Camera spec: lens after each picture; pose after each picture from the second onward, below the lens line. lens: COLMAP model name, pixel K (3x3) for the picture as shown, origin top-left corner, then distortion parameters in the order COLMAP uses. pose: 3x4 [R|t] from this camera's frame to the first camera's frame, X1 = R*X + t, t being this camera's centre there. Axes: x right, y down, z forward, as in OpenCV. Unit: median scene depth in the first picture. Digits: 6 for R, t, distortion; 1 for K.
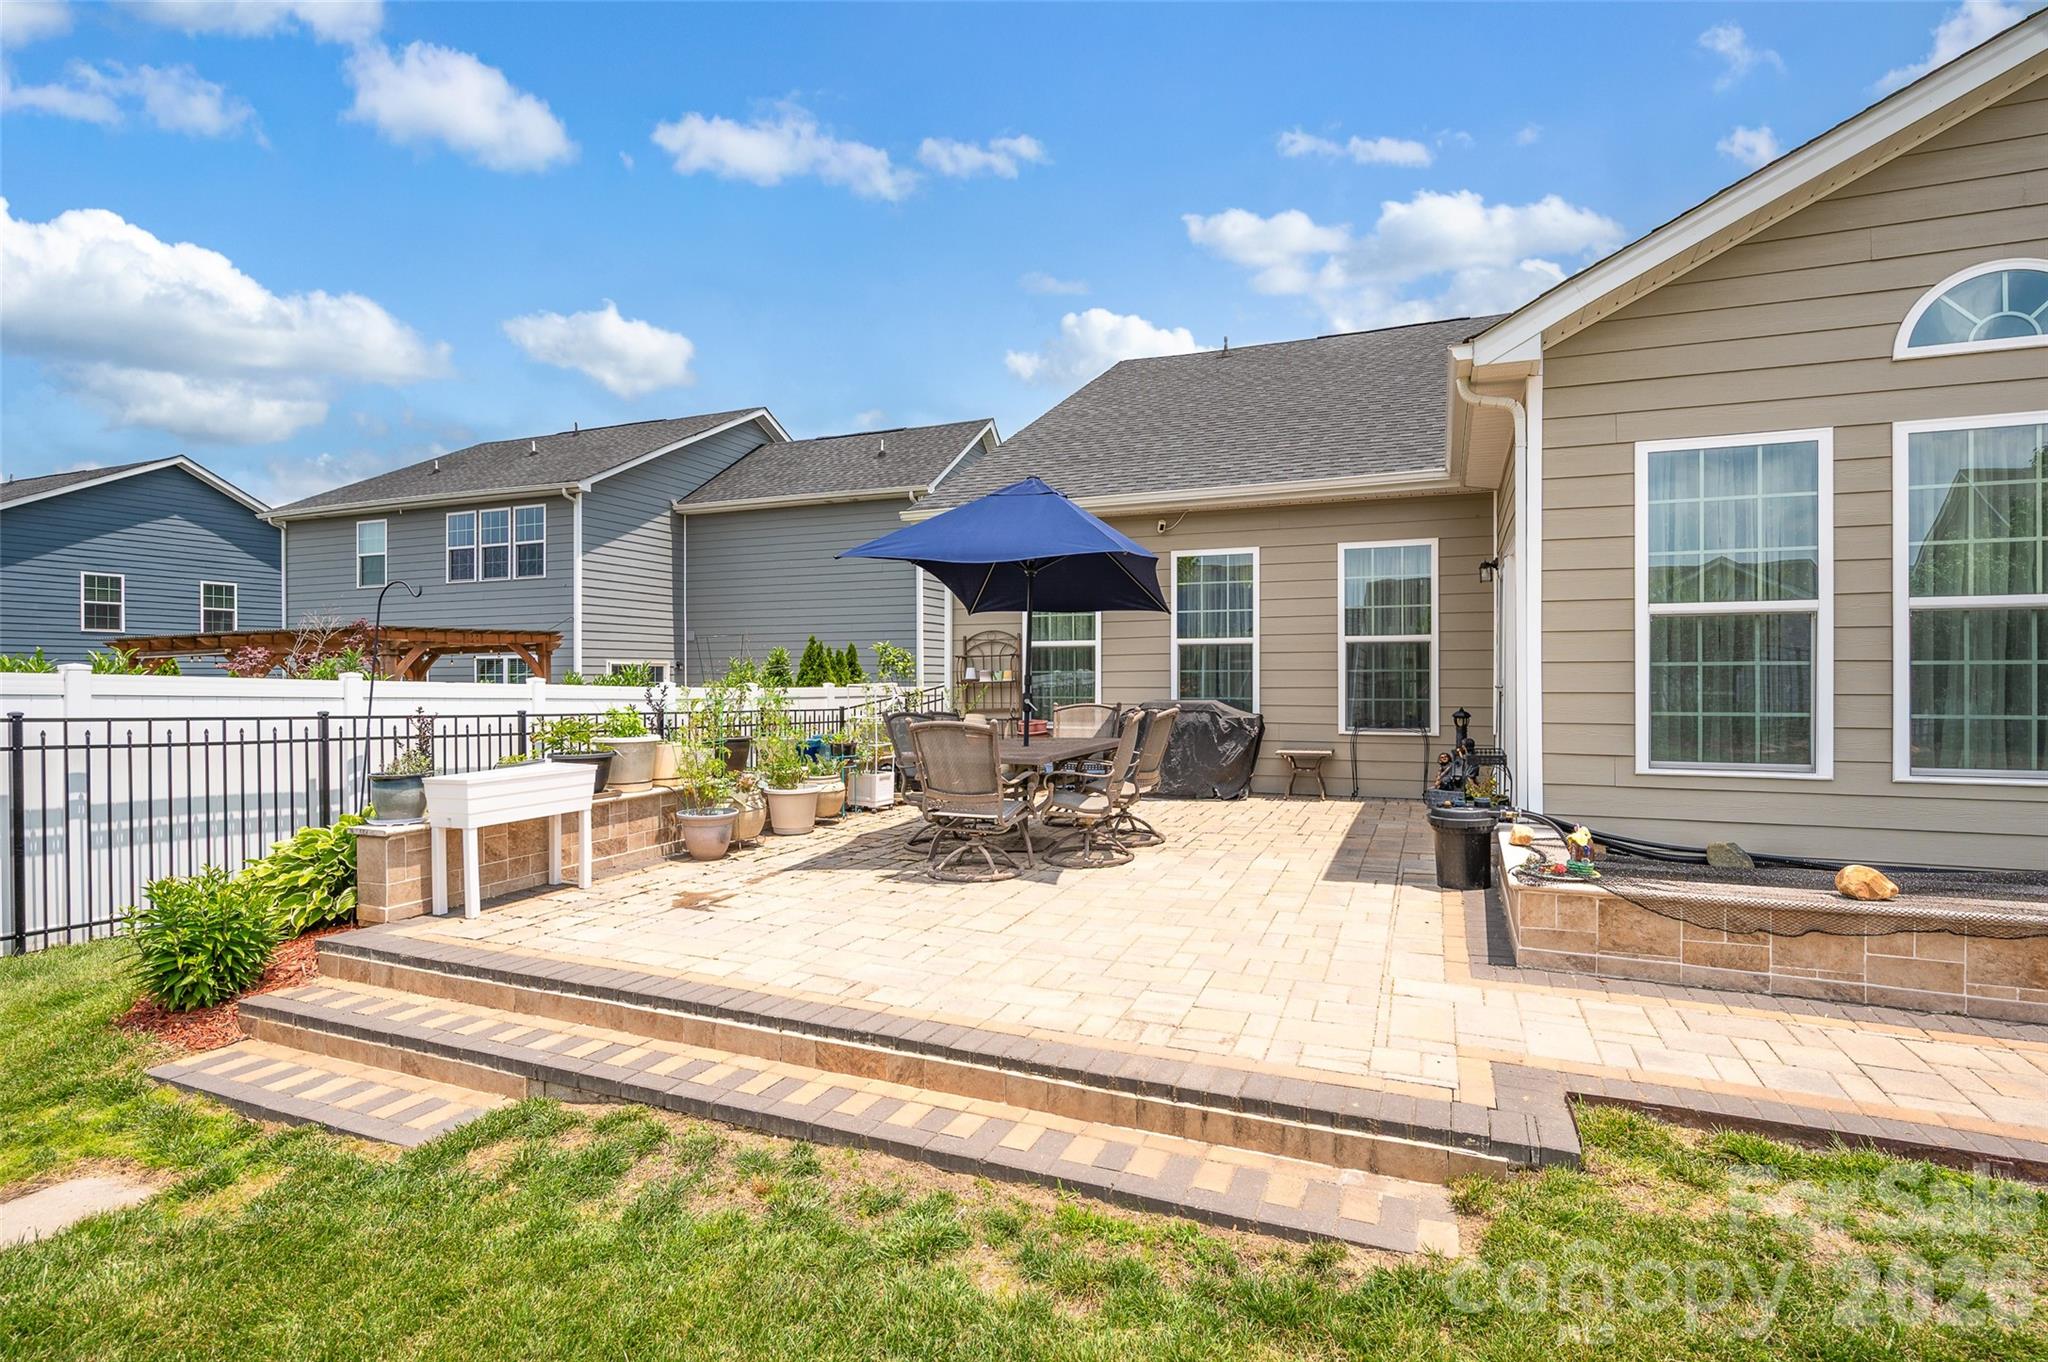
lens RADIAL K [[989.4, 0, 1046.3], [0, 989.4, 670.5], [0, 0, 1]] dist [0.010296, -0.001667]
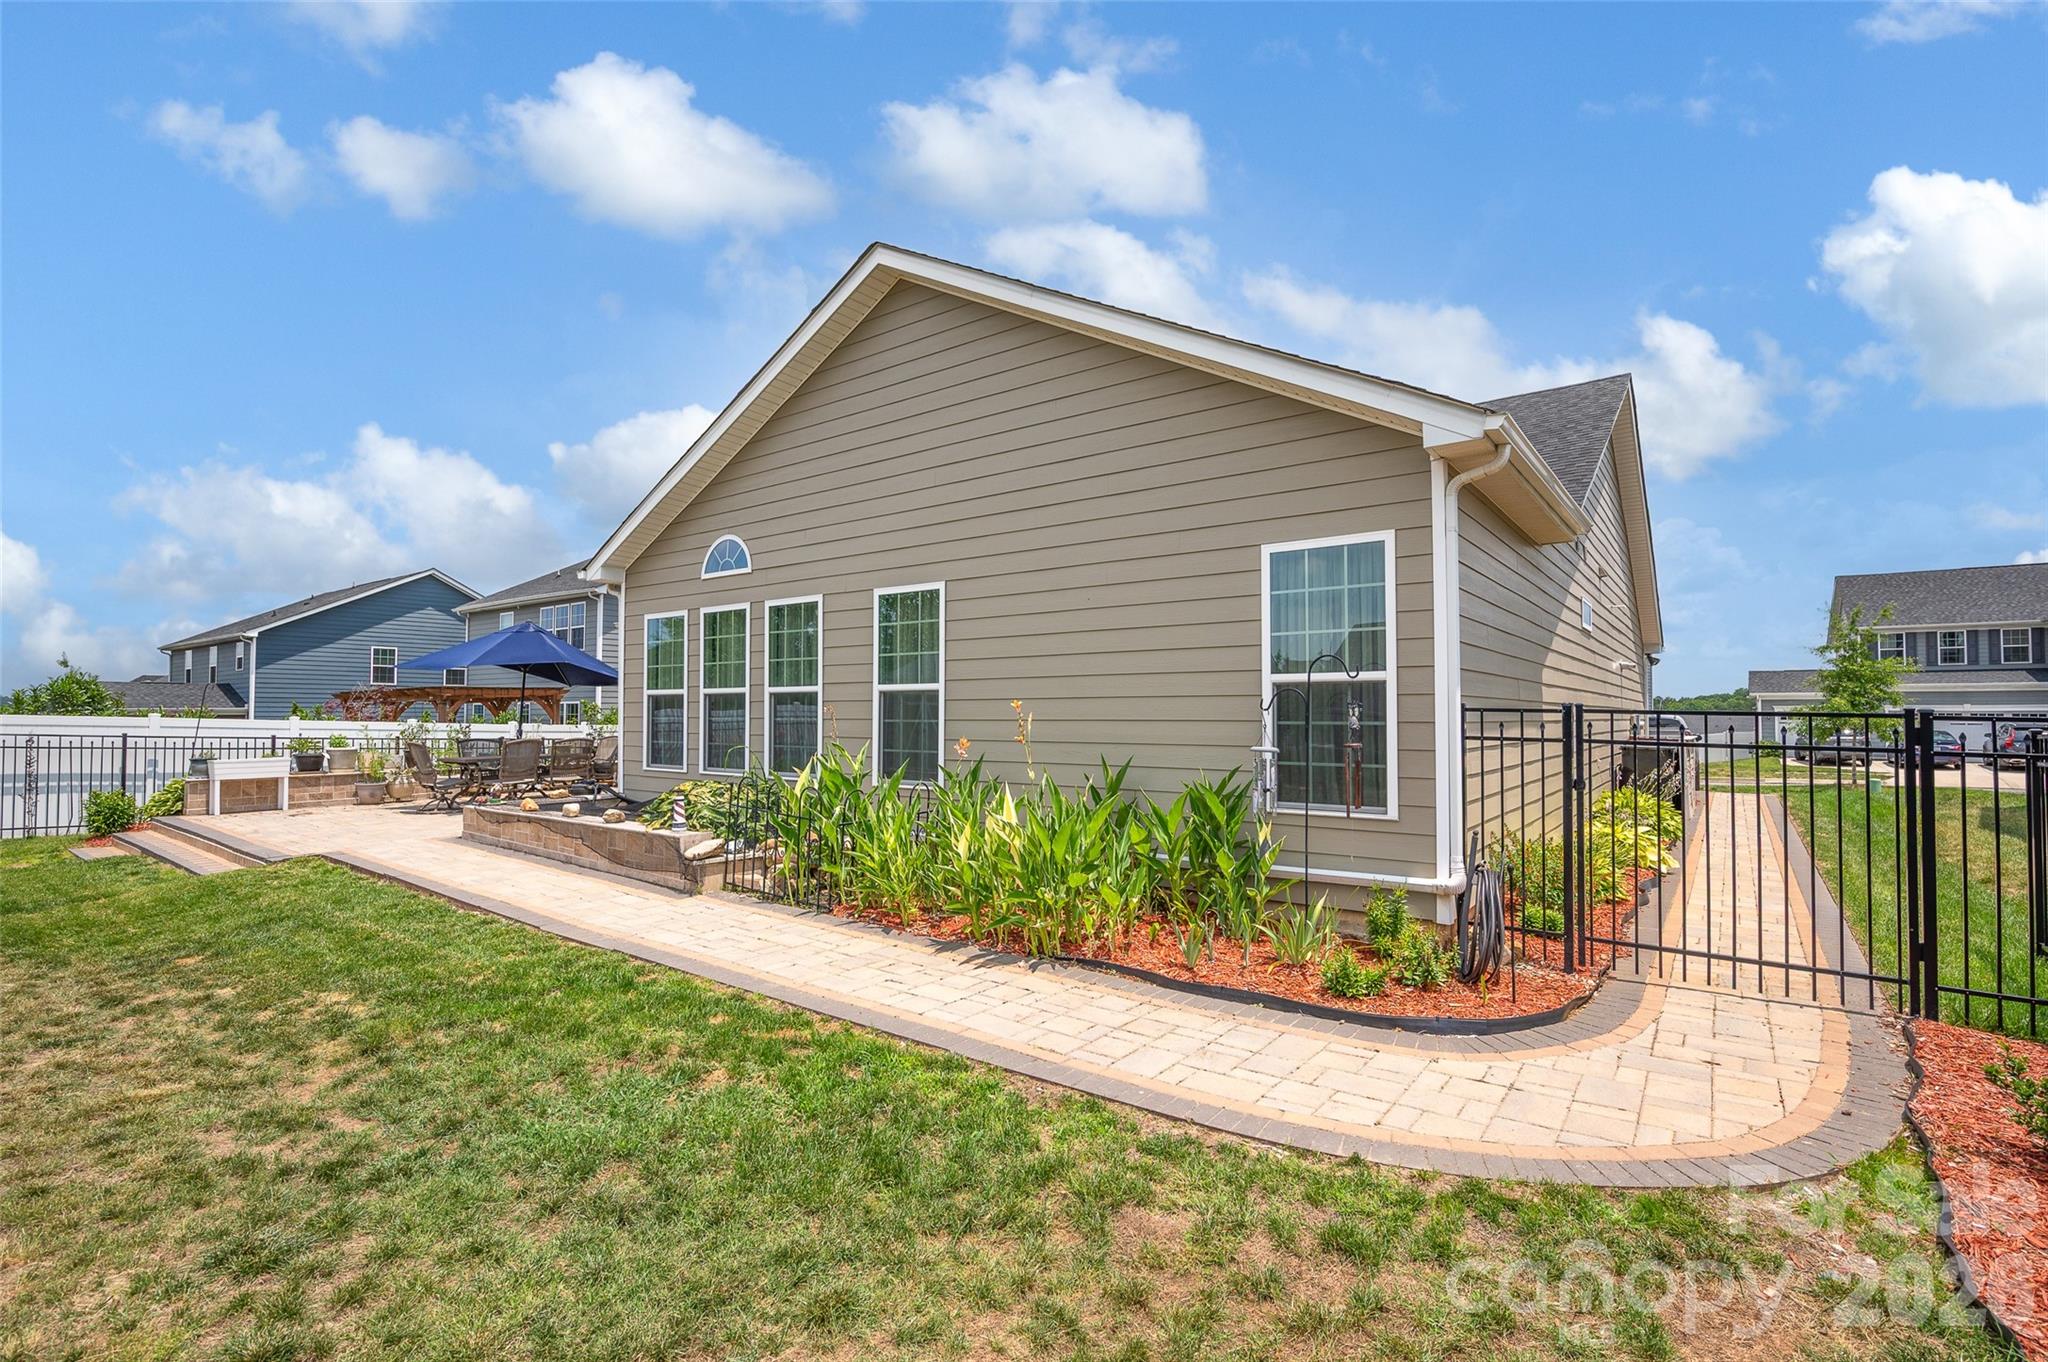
lens RADIAL K [[971.0, 0, 1018.5], [0, 971.0, 681.8], [0, 0, 1]] dist [0.002510, -0.000635]
pose [[0.962146, 0.004148, -0.272501, 0.991375], [-0.014869, 0.999194, -0.037289, -0.010953], [0.272127, 0.039929, 0.961433, -0.392284]]
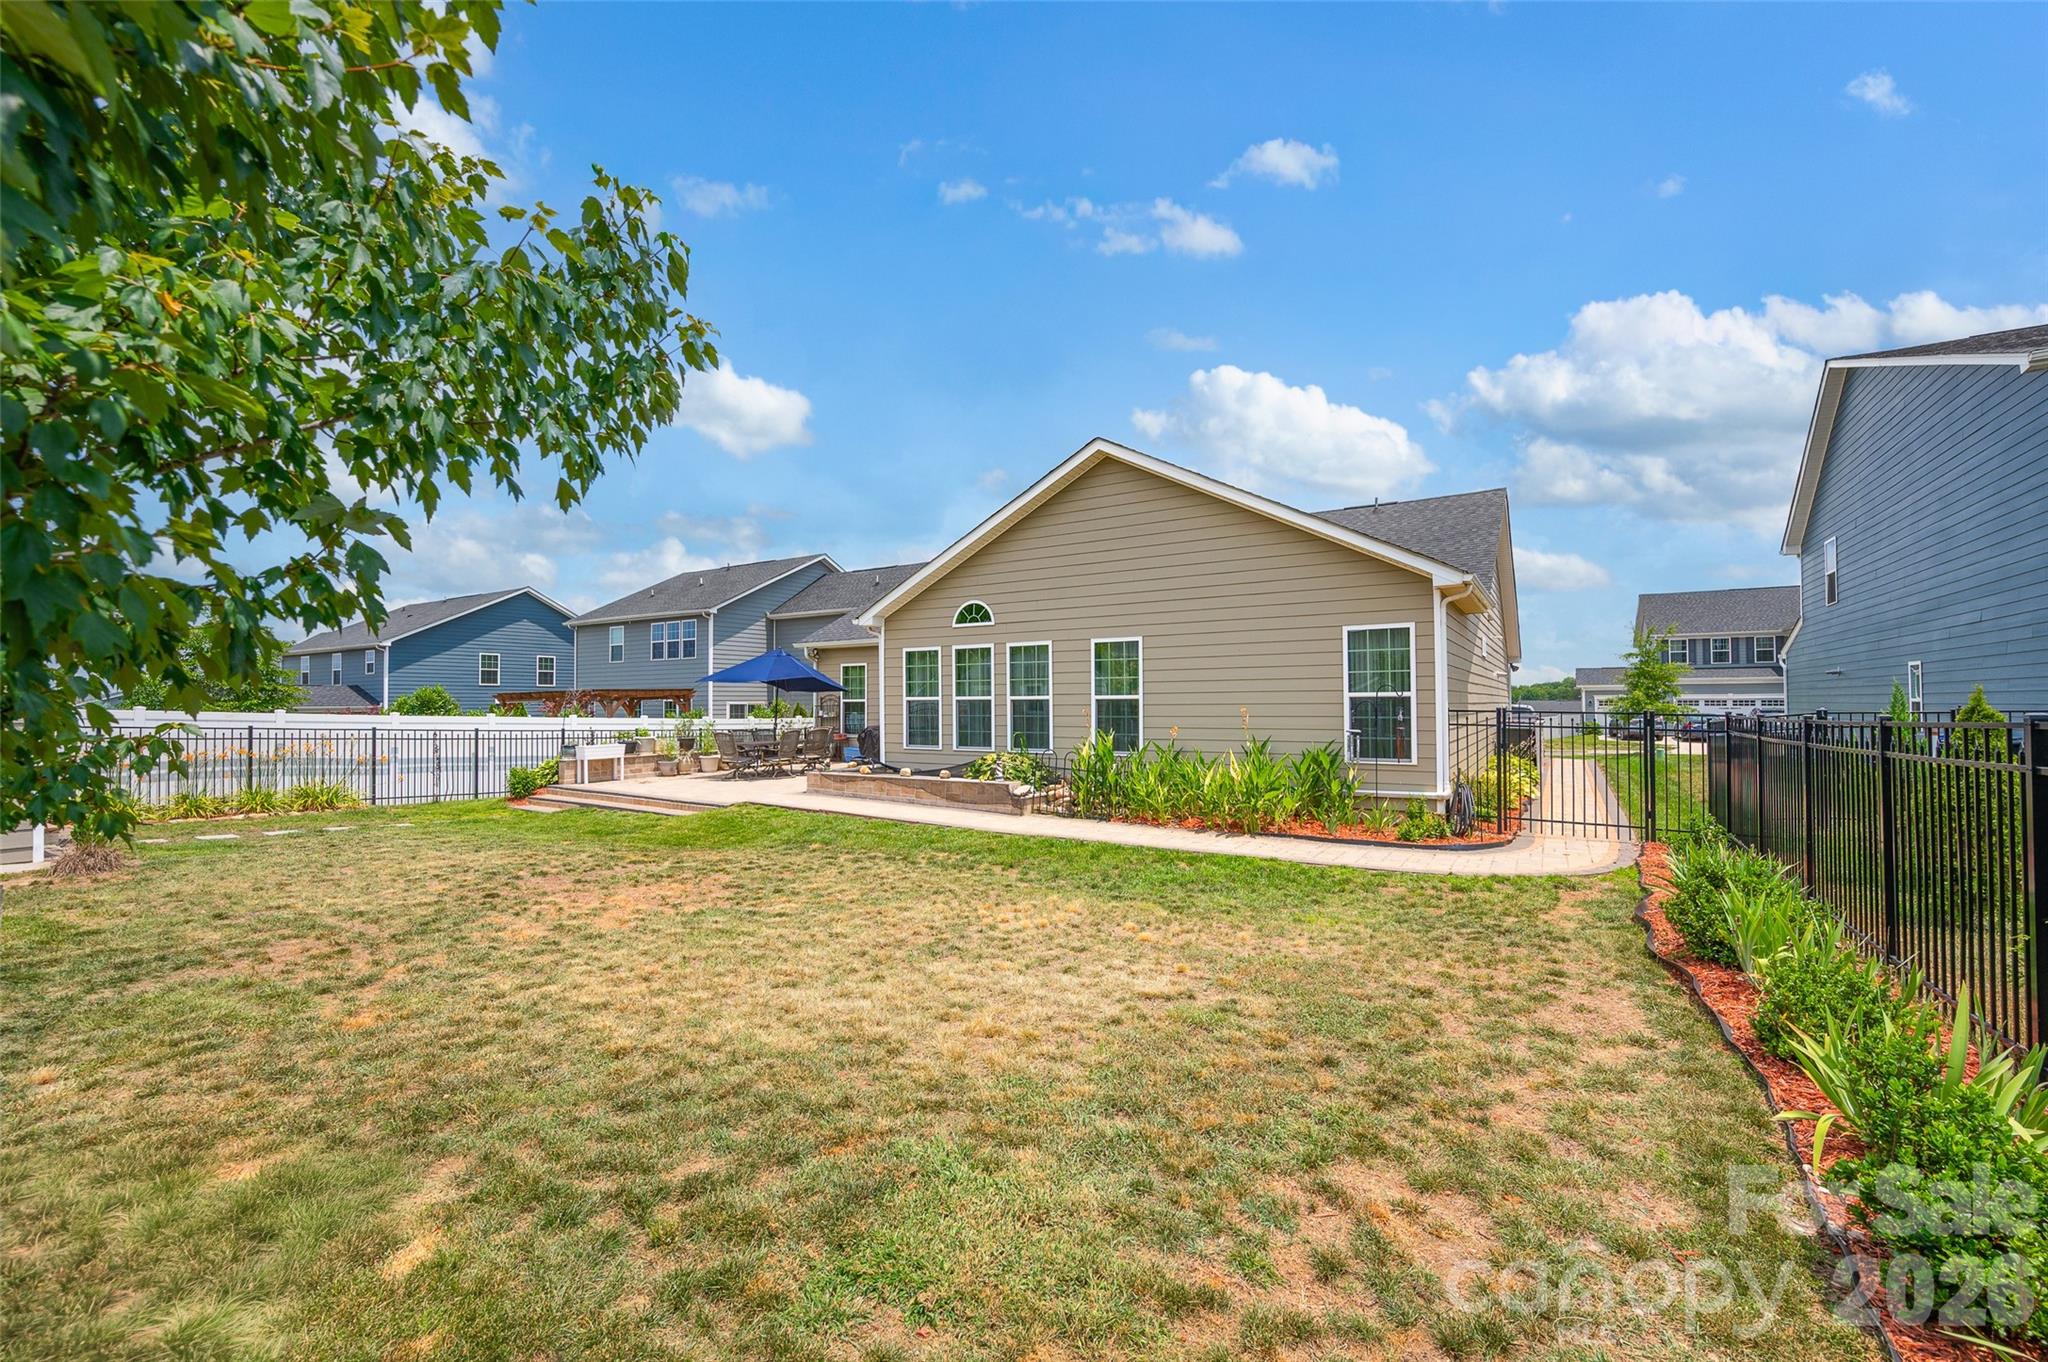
lens RADIAL K [[868.9, 0, 1018.7], [0, 868.9, 684.1], [0, 0, 1]] dist [-0.006337, 0.000941]
pose [[0.979527, 0.002317, -0.201299, 0.795571], [-0.007782, 0.999622, -0.026358, -0.020168], [0.201162, 0.027385, 0.979175, -0.887841]]
